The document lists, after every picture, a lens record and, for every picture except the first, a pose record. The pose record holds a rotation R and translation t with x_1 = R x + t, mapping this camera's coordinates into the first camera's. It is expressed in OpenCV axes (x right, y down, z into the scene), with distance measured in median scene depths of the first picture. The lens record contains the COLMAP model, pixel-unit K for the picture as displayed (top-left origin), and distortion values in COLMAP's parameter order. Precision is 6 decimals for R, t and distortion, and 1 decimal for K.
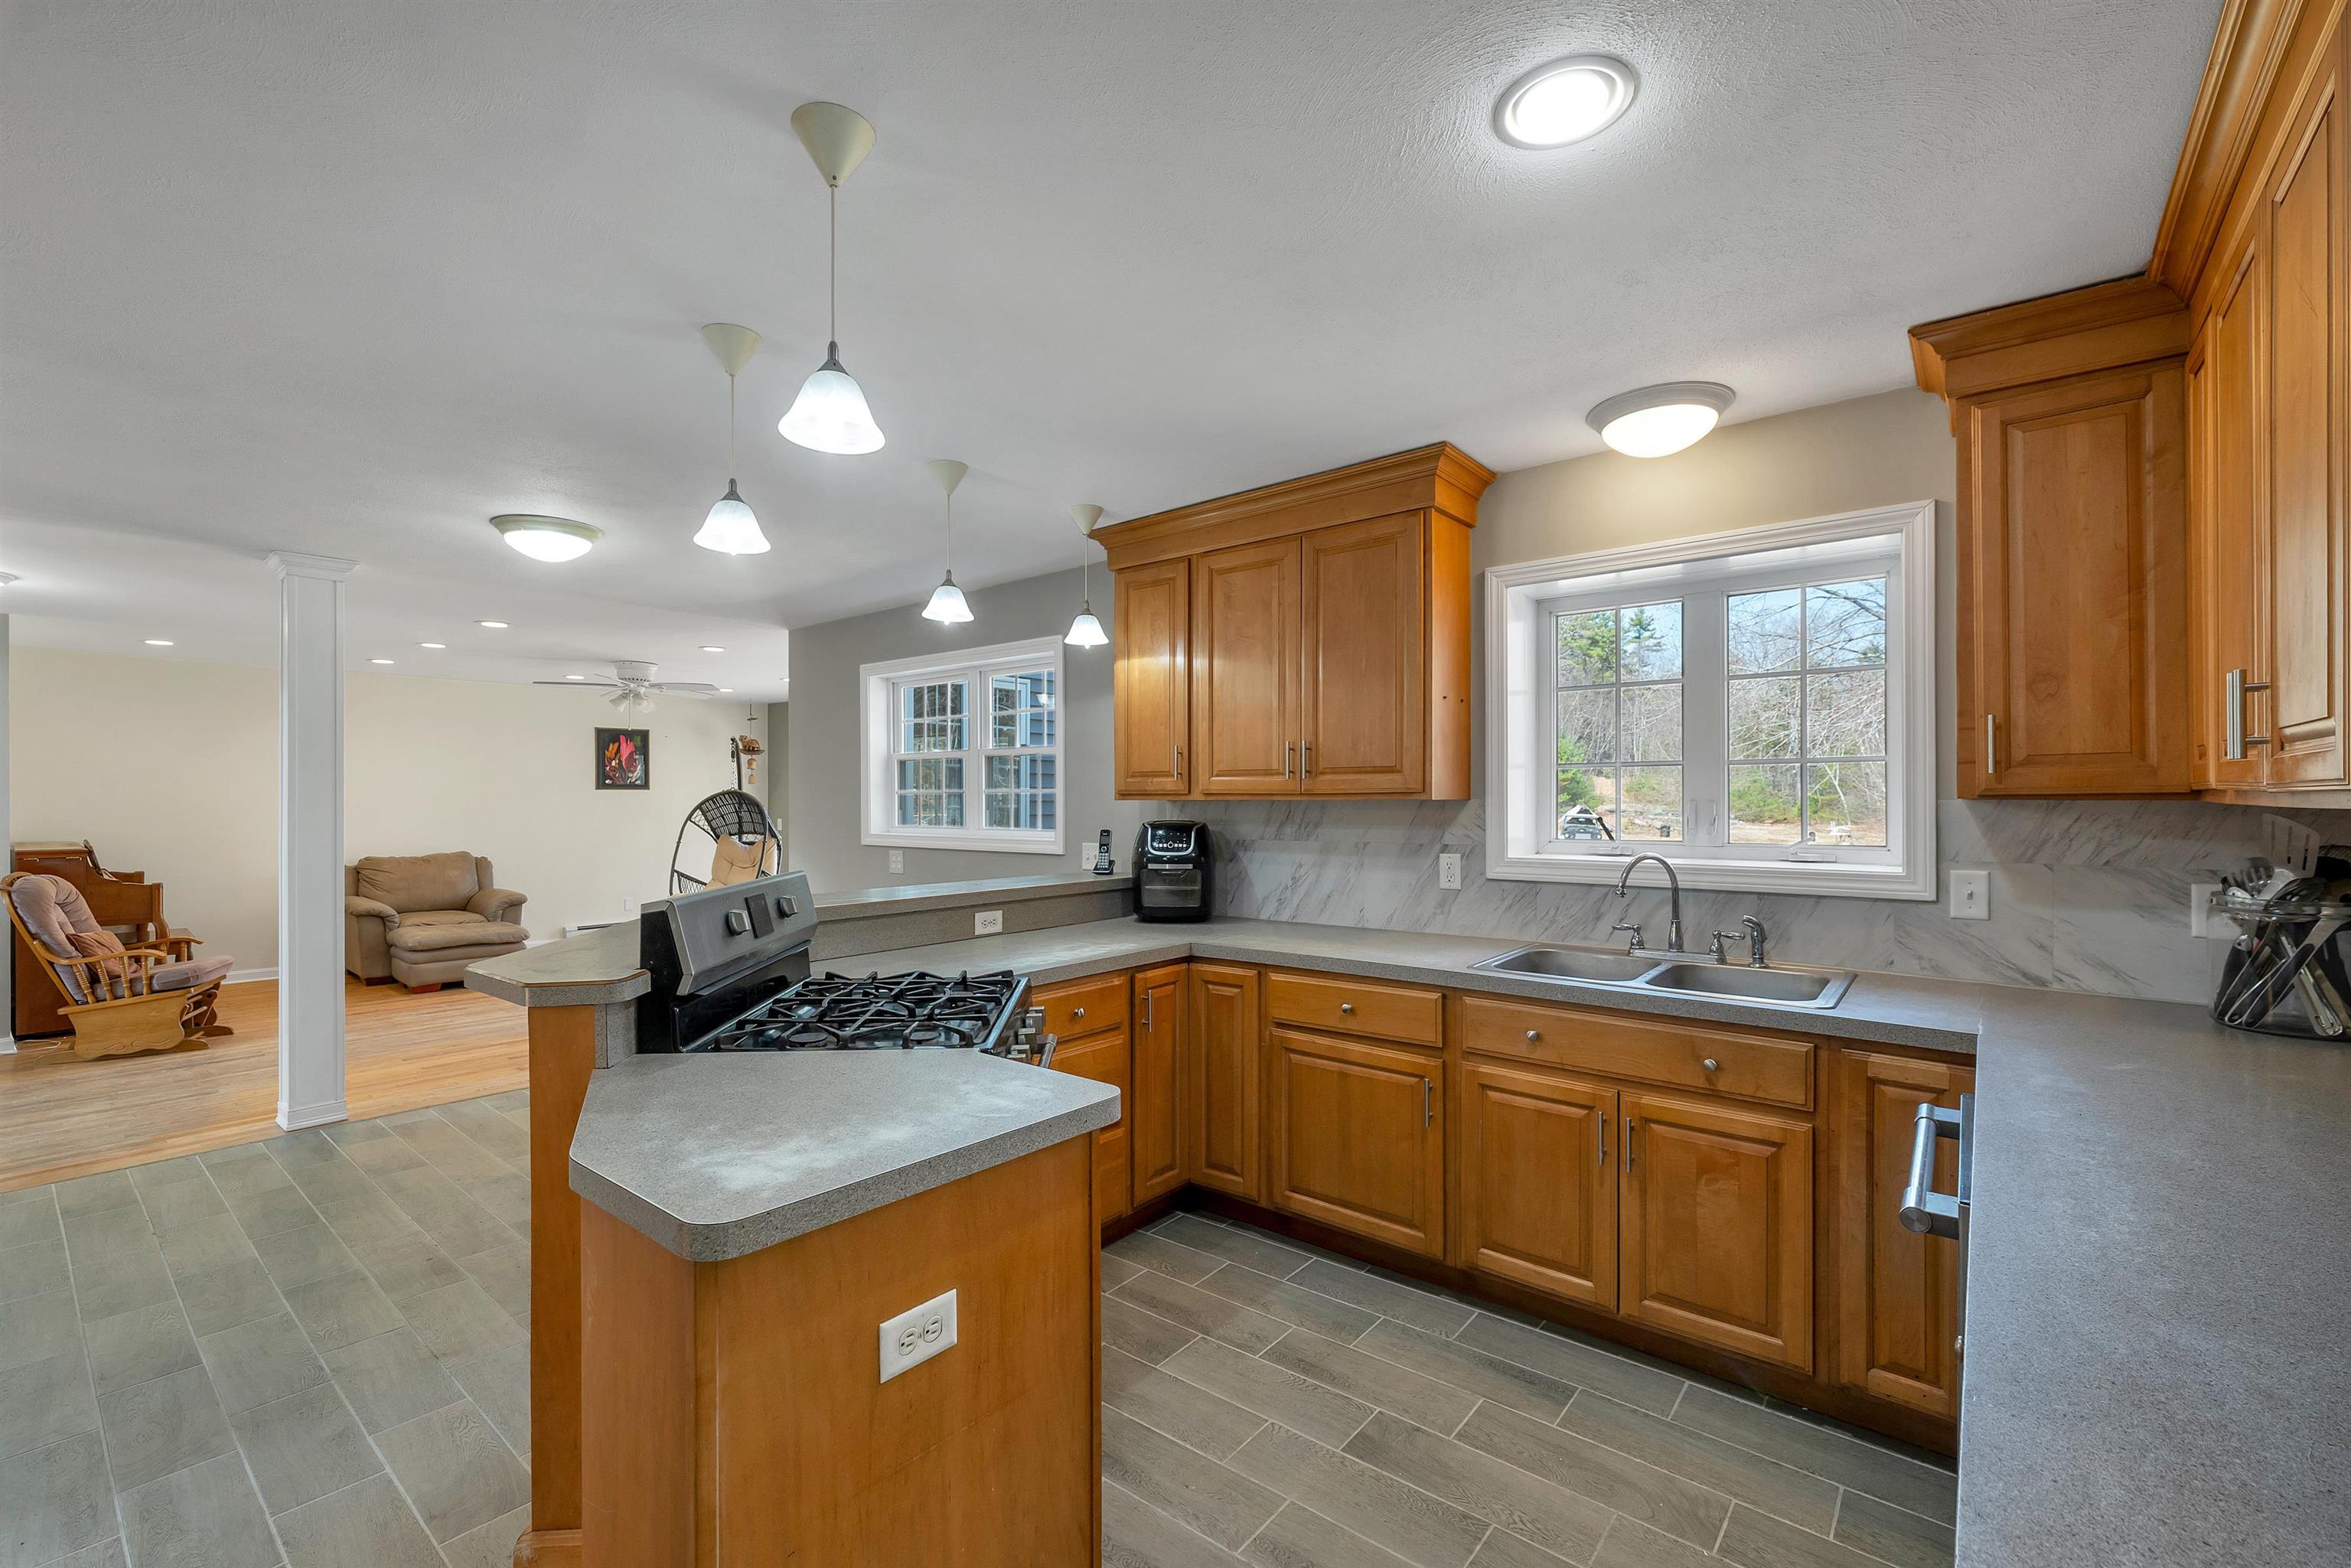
lens RADIAL K [[987.2, 0, 1159.5], [0, 987.2, 799.2], [0, 0, 1]] dist [0.001791, 0.000170]
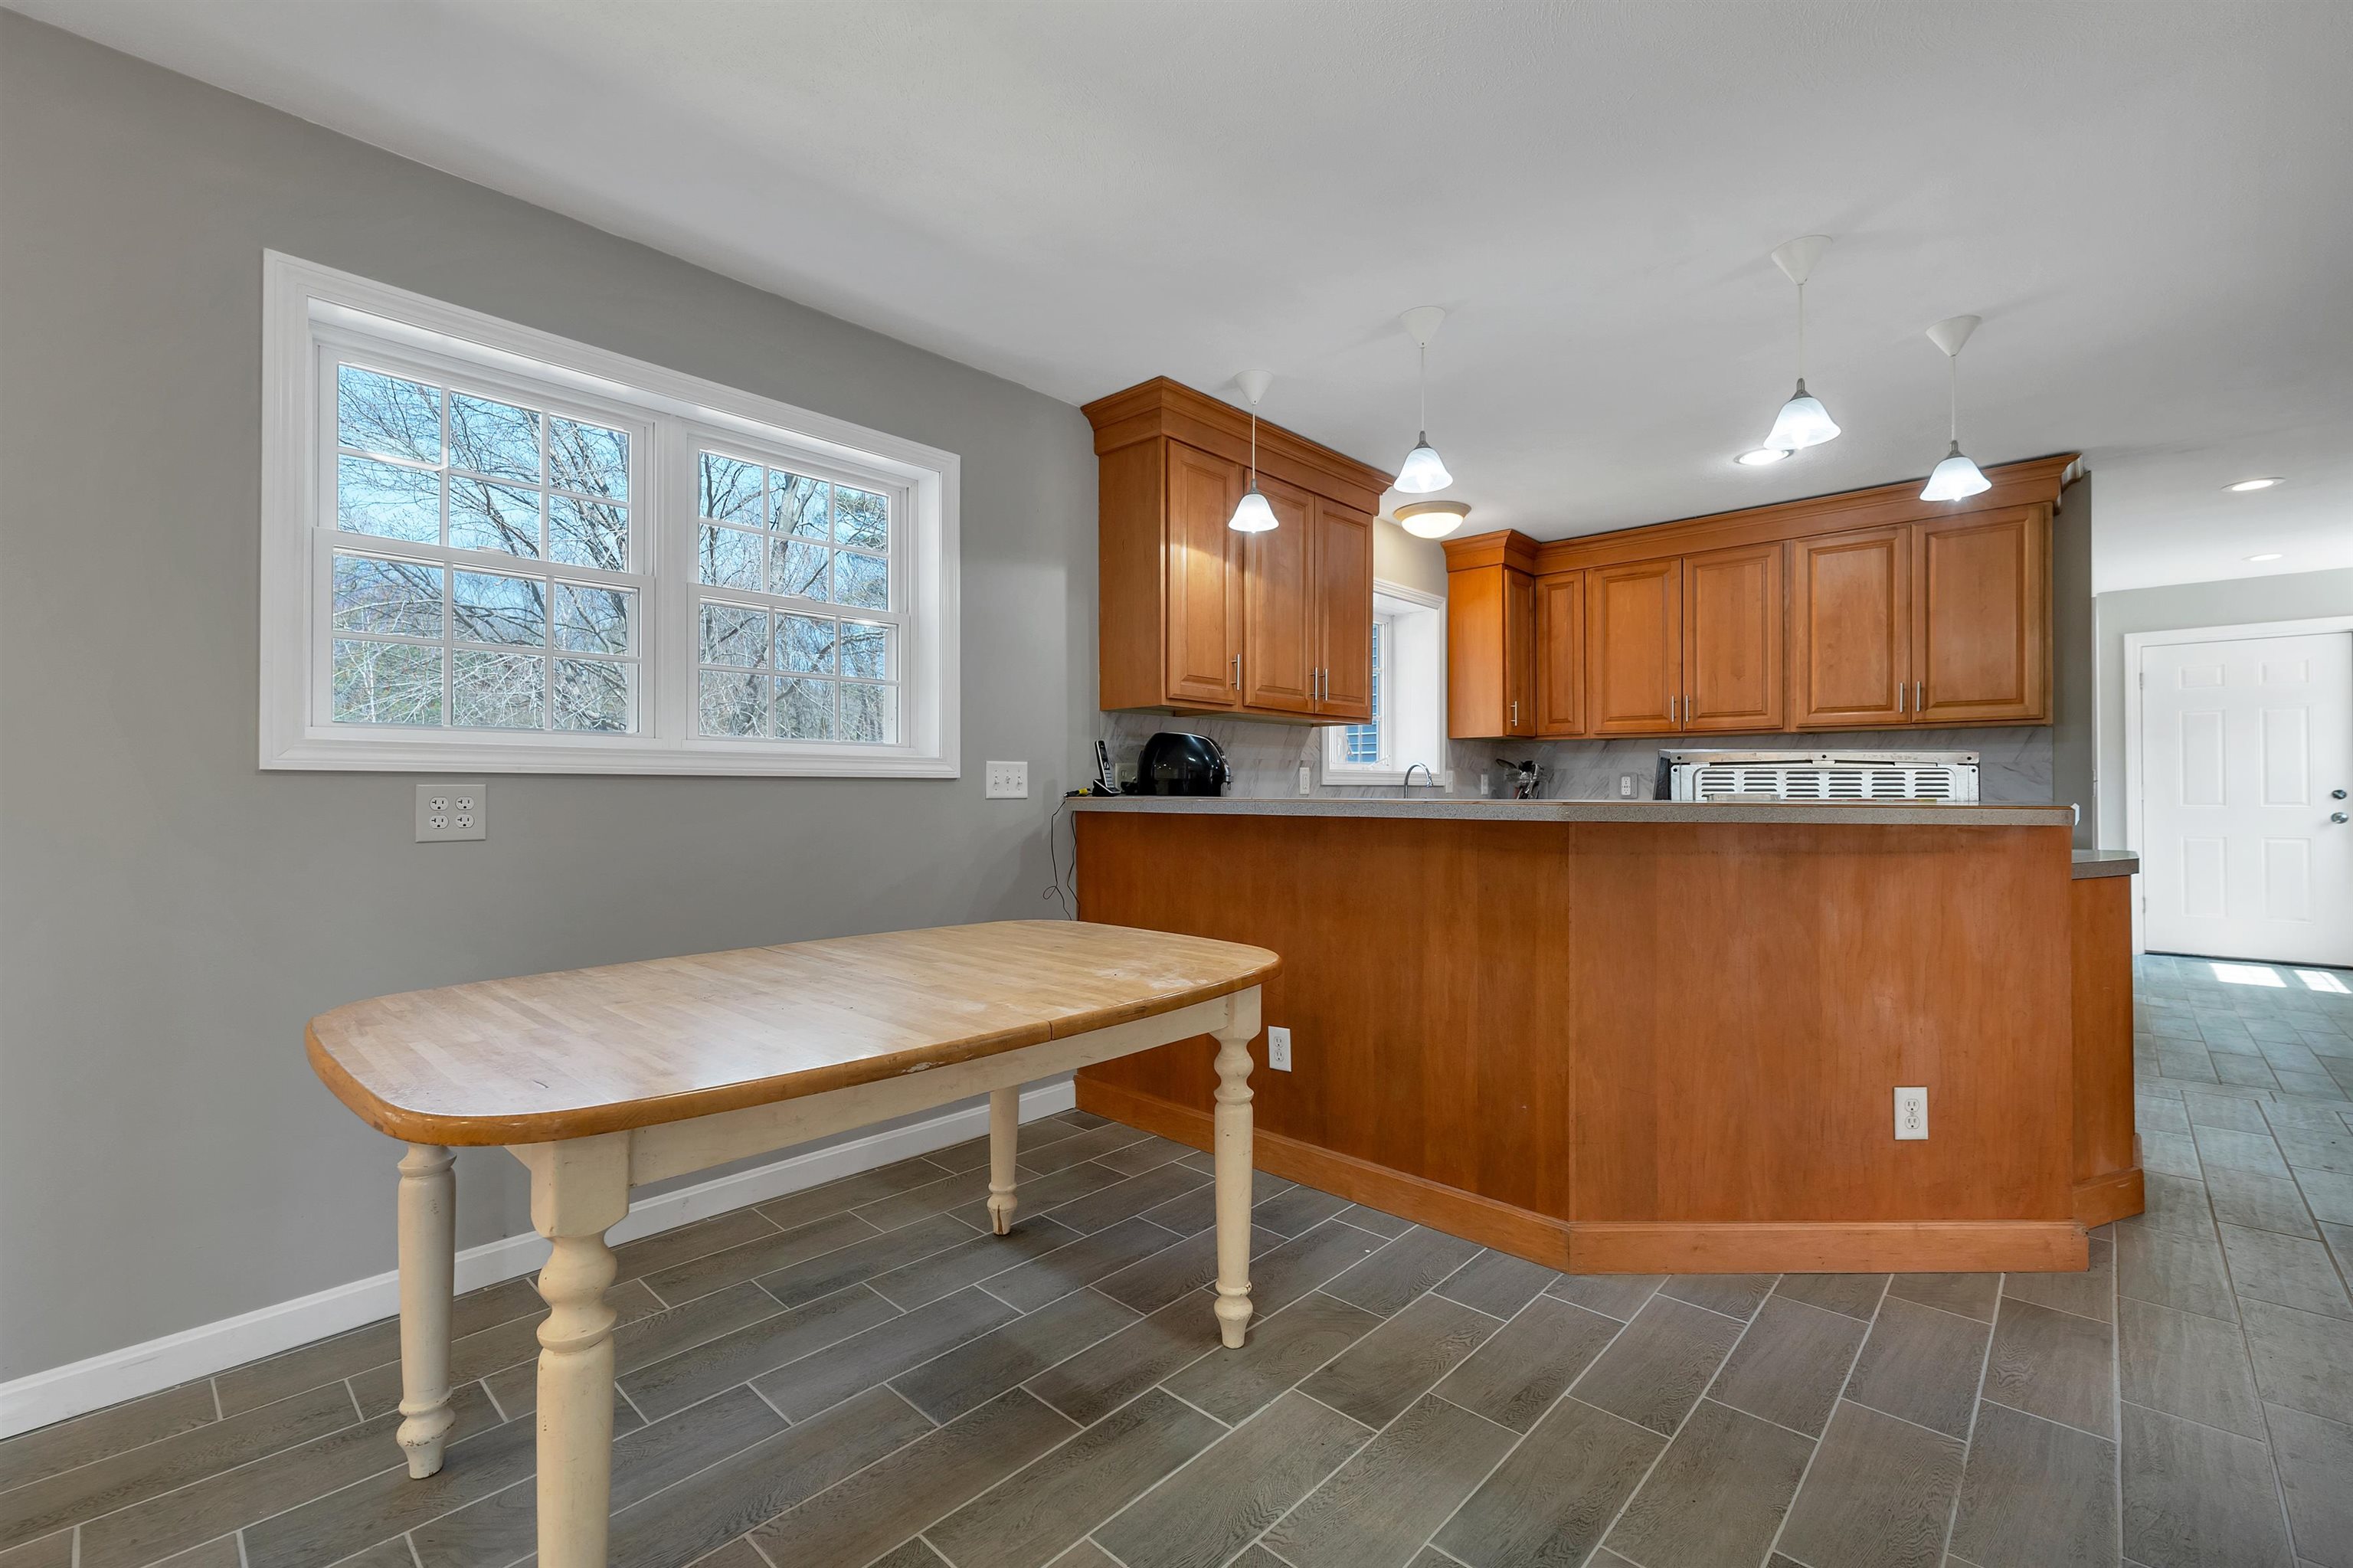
lens RADIAL K [[997.7, 0, 1176.5], [0, 997.7, 784.0], [0, 0, 1]] dist [0.002021, -0.000114]
pose [[0.048411, 0.008749, 0.998789, -1.097676], [-0.001629, 0.999961, -0.008680, 0.092840], [-0.998826, -0.001207, 0.048424, 1.150275]]
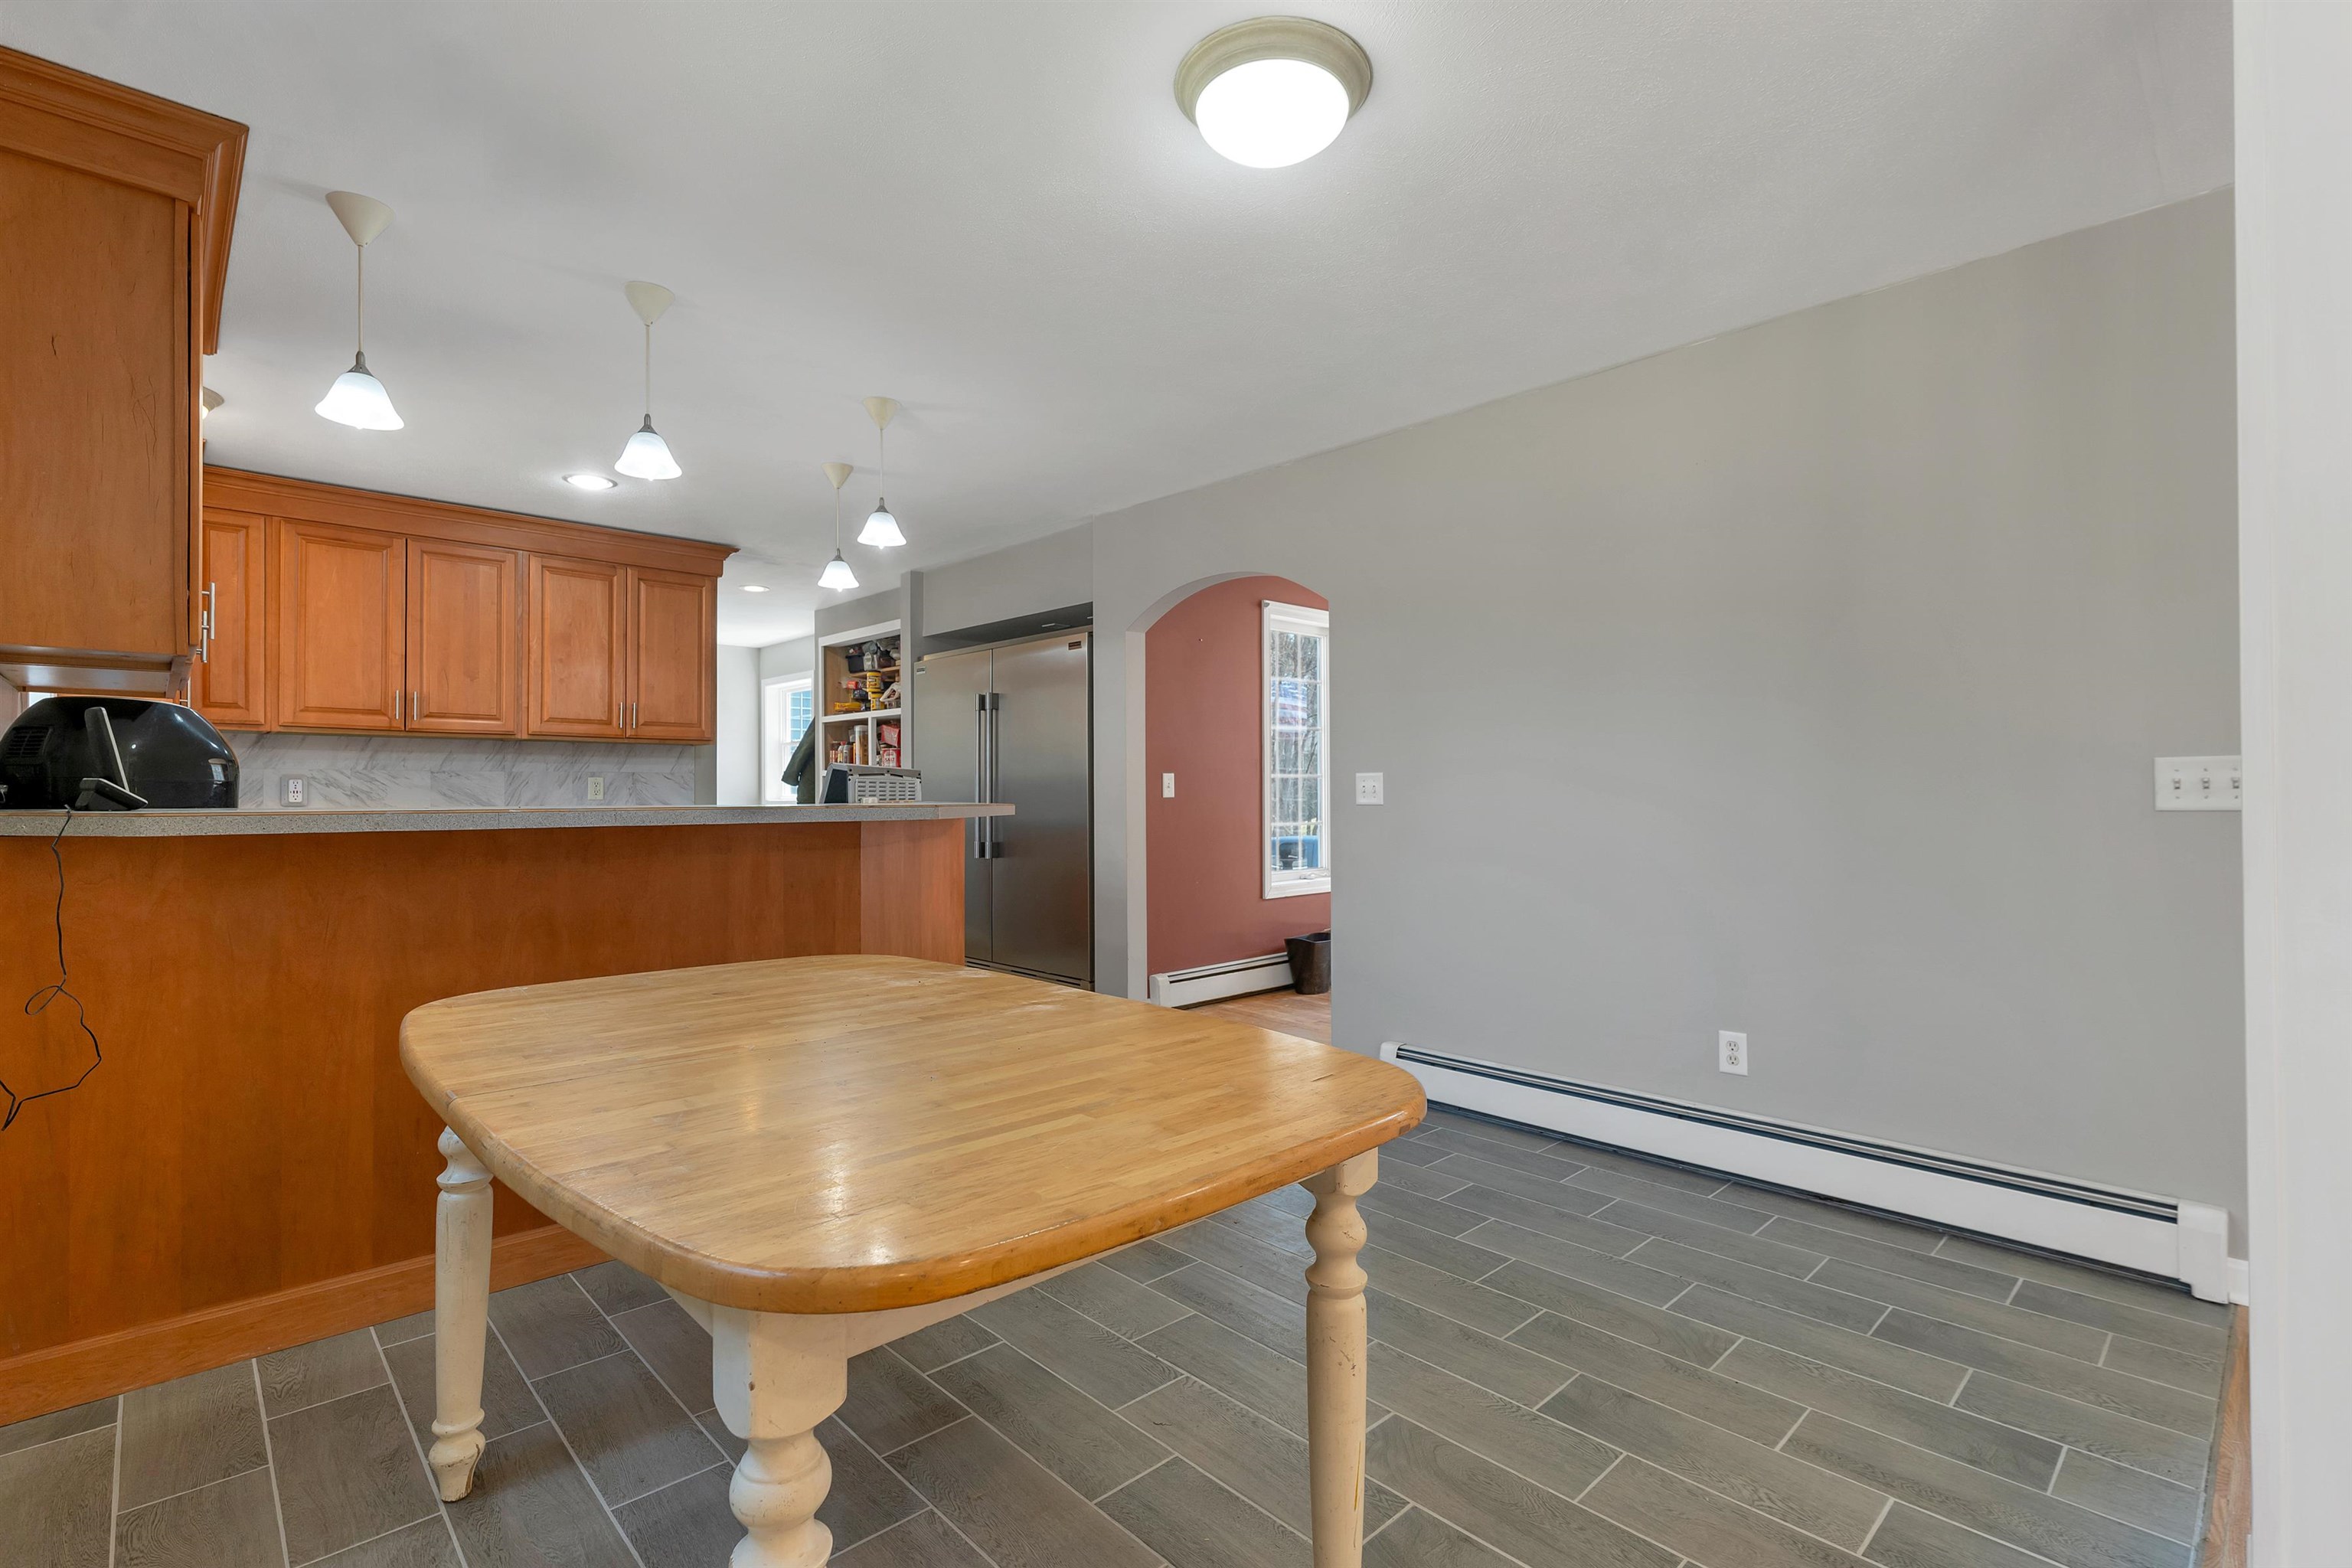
lens RADIAL K [[1064.0, 0, 1176.0], [0, 1064.0, 784.0], [0, 0, 1]] dist [-0.005267, -0.000373]
pose [[-0.994184, 0.005642, 0.107551, -0.740604], [0.004637, 0.999943, -0.009587, 0.090756], [-0.107599, -0.009032, -0.994153, 1.801379]]
